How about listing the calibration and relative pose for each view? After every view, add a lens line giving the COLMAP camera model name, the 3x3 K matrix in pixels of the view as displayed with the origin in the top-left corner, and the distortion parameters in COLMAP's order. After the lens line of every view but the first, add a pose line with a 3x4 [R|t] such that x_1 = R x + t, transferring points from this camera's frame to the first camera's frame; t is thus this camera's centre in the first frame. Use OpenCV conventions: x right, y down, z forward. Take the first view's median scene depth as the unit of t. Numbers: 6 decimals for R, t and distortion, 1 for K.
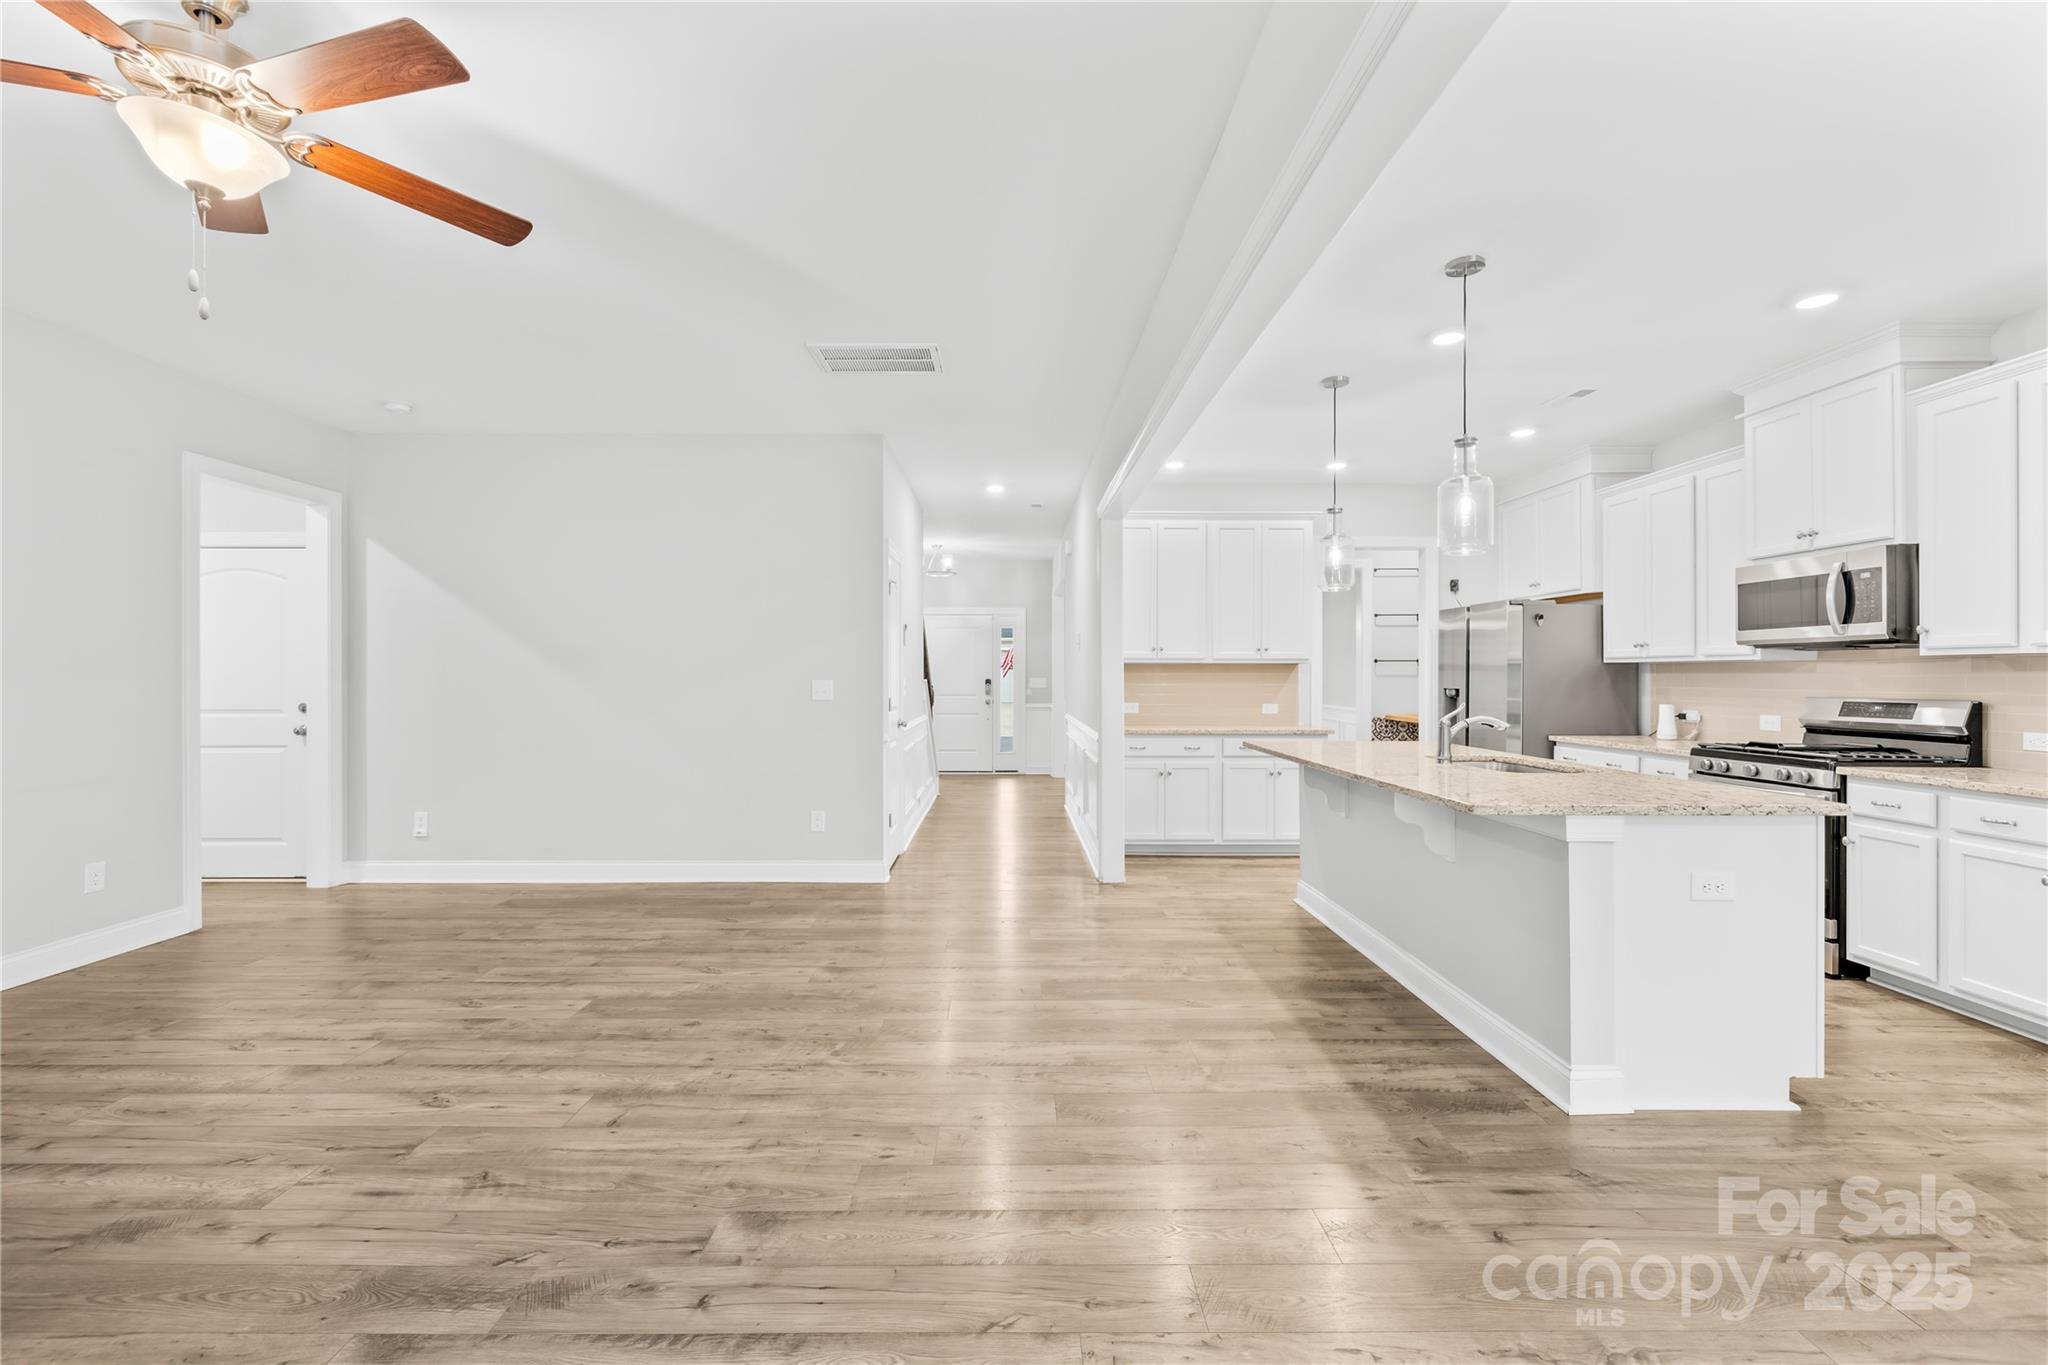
lens RADIAL K [[864.8, 0, 1012.3], [0, 864.8, 675.2], [0, 0, 1]] dist [-0.001890, 0.000054]
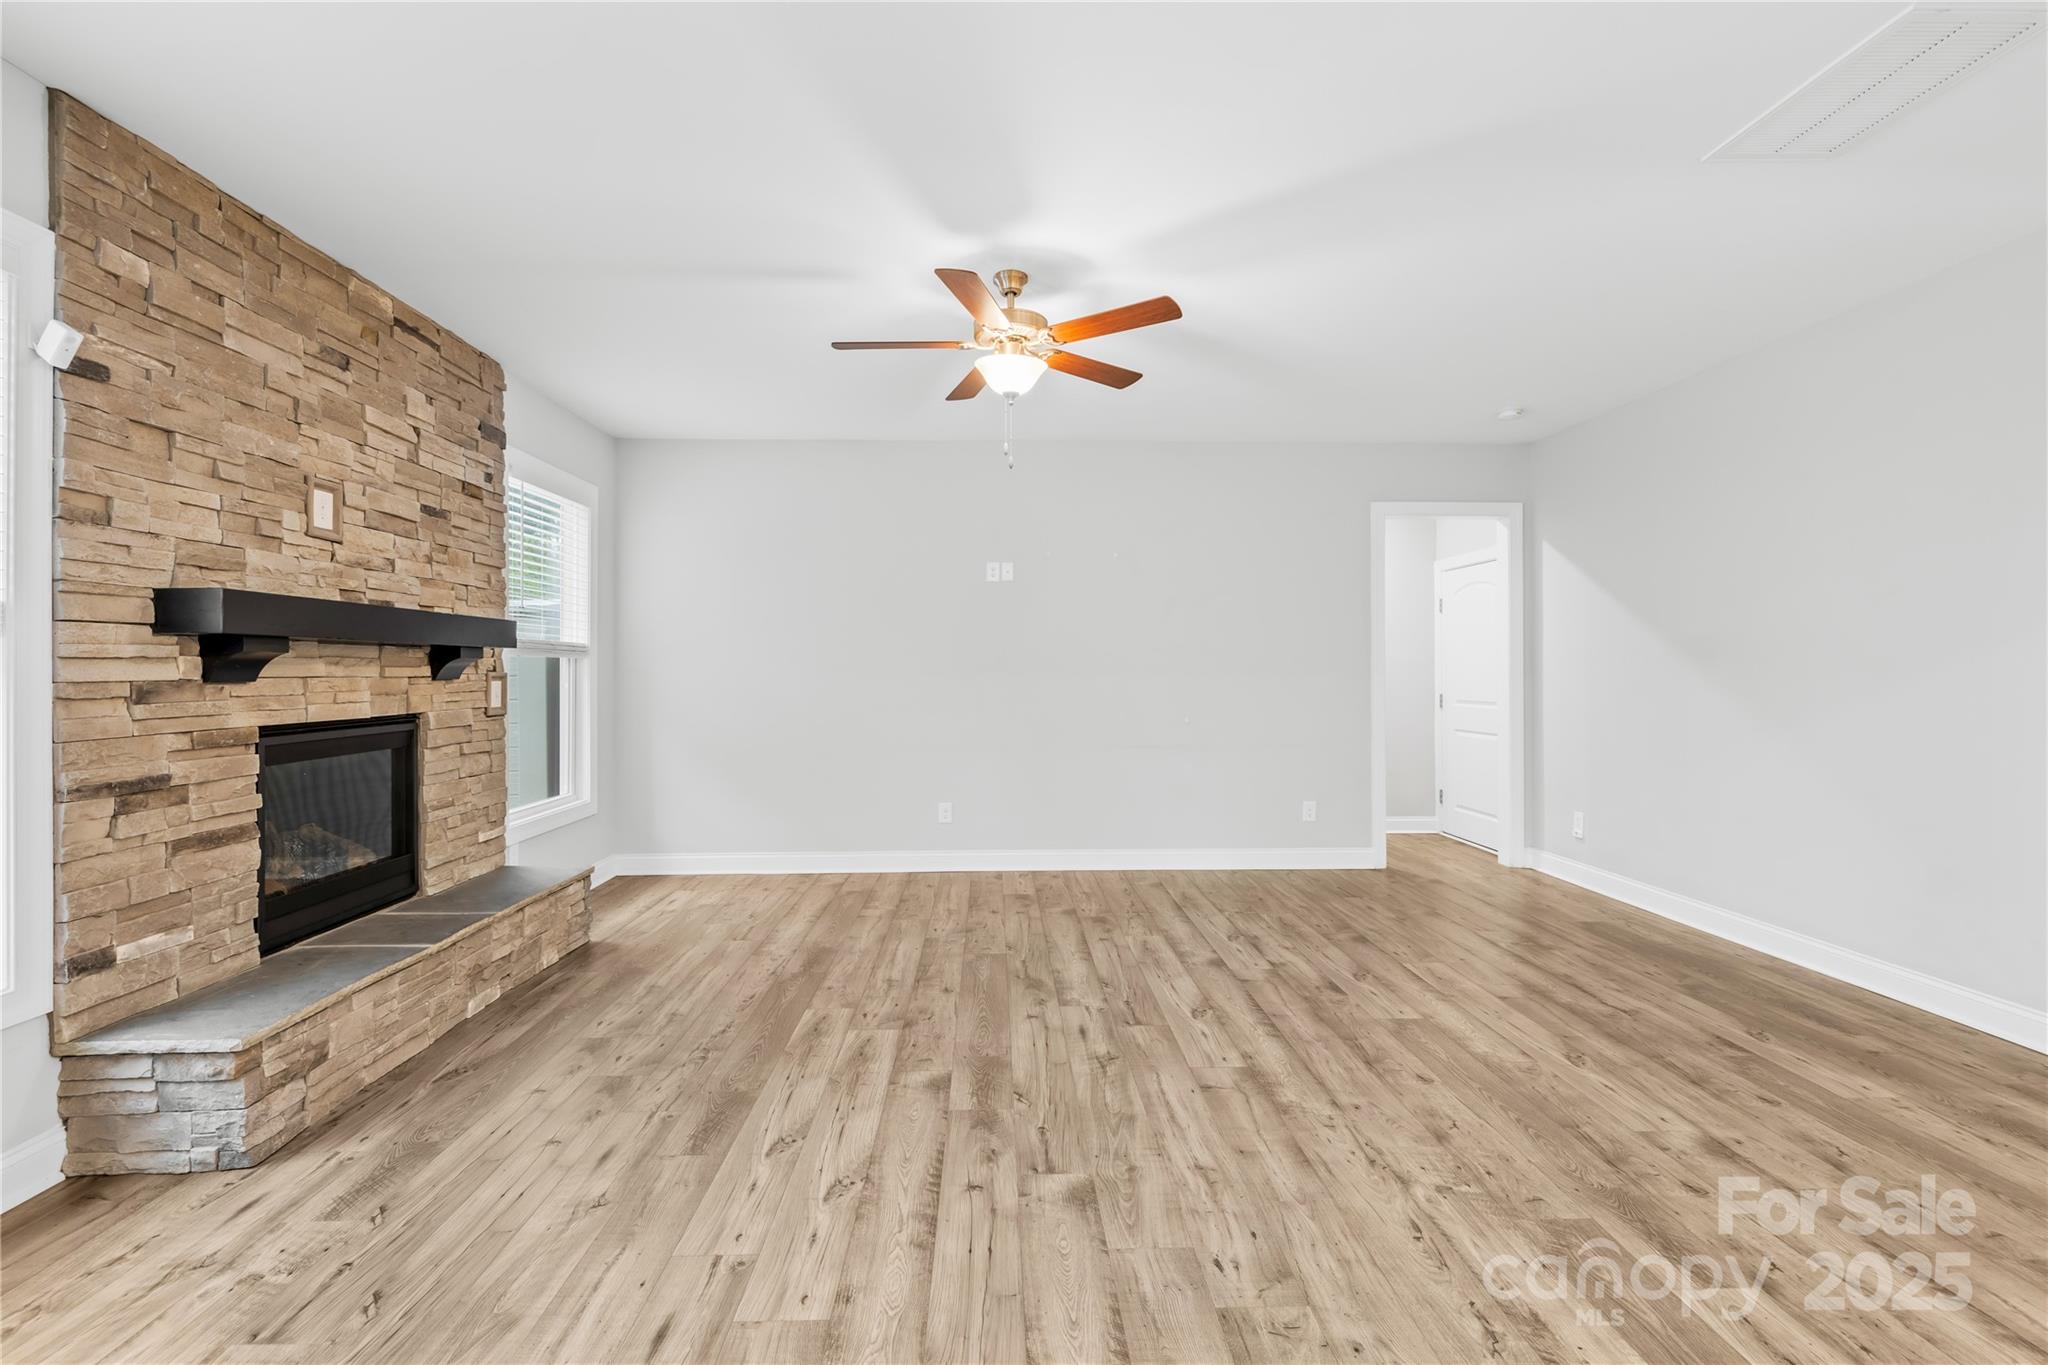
lens RADIAL K [[870.3, 0, 1015.0], [0, 870.3, 668.6], [0, 0, 1]] dist [-0.001494, 0.000166]
pose [[0.024364, -0.005132, -0.999690, 0.412160], [0.001076, 0.999986, -0.005107, -0.001405], [0.999703, -0.000951, 0.024370, 0.482140]]
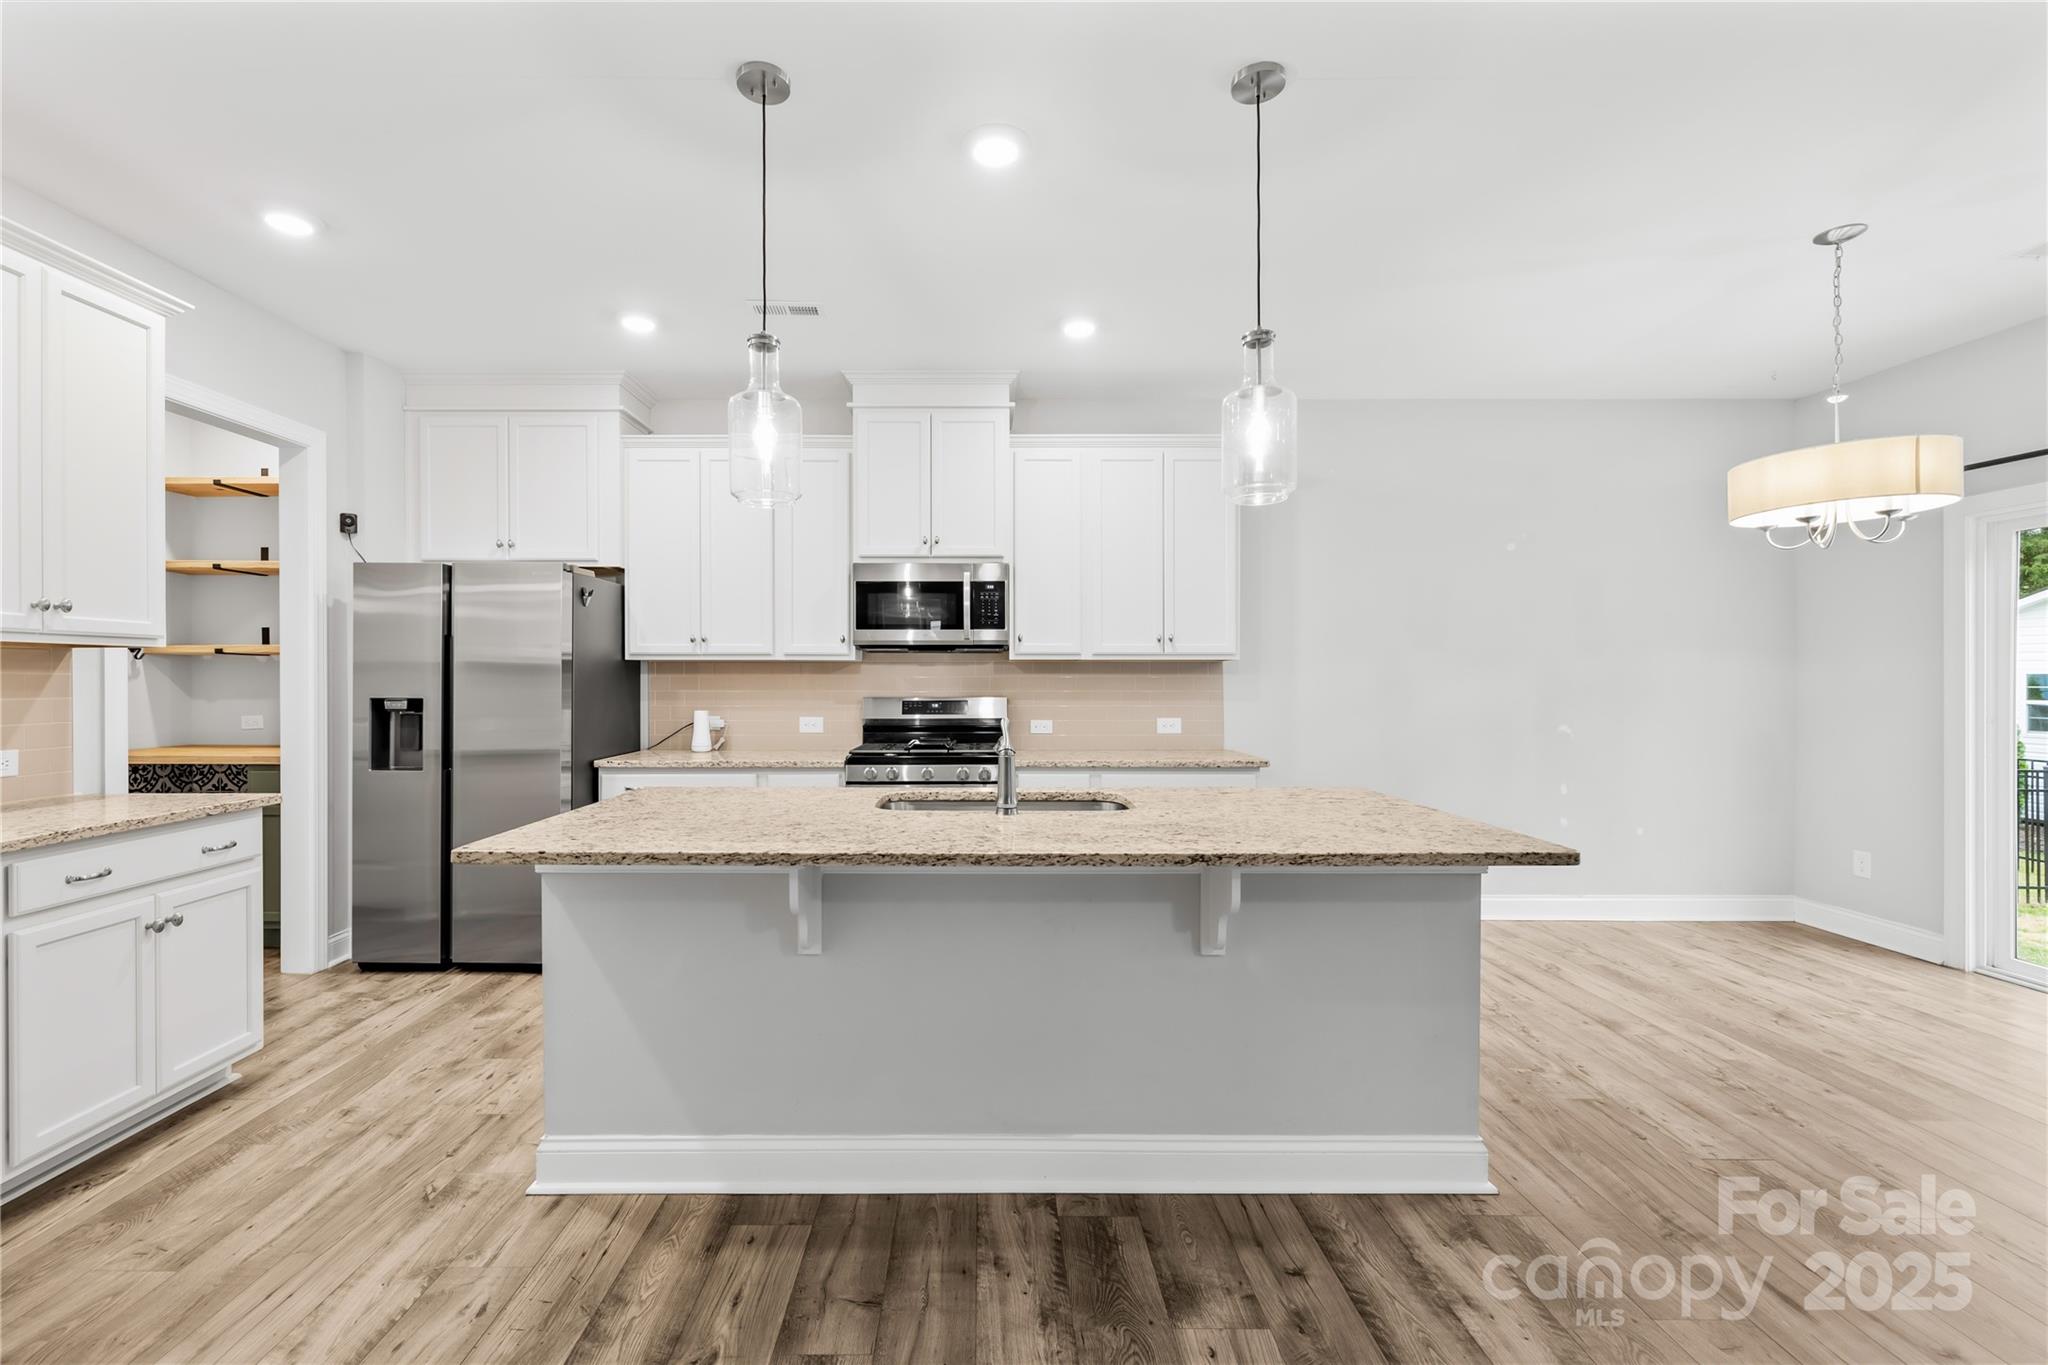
lens RADIAL K [[877.4, 0, 970.1], [0, 877.4, 678.6], [0, 0, 1]] dist [-0.001482, -0.000166]
pose [[0.010809, -0.002714, 0.999938, -0.148895], [-0.001064, 0.999996, 0.002726, 0.000104], [-0.999941, -0.001093, 0.010806, 1.011669]]
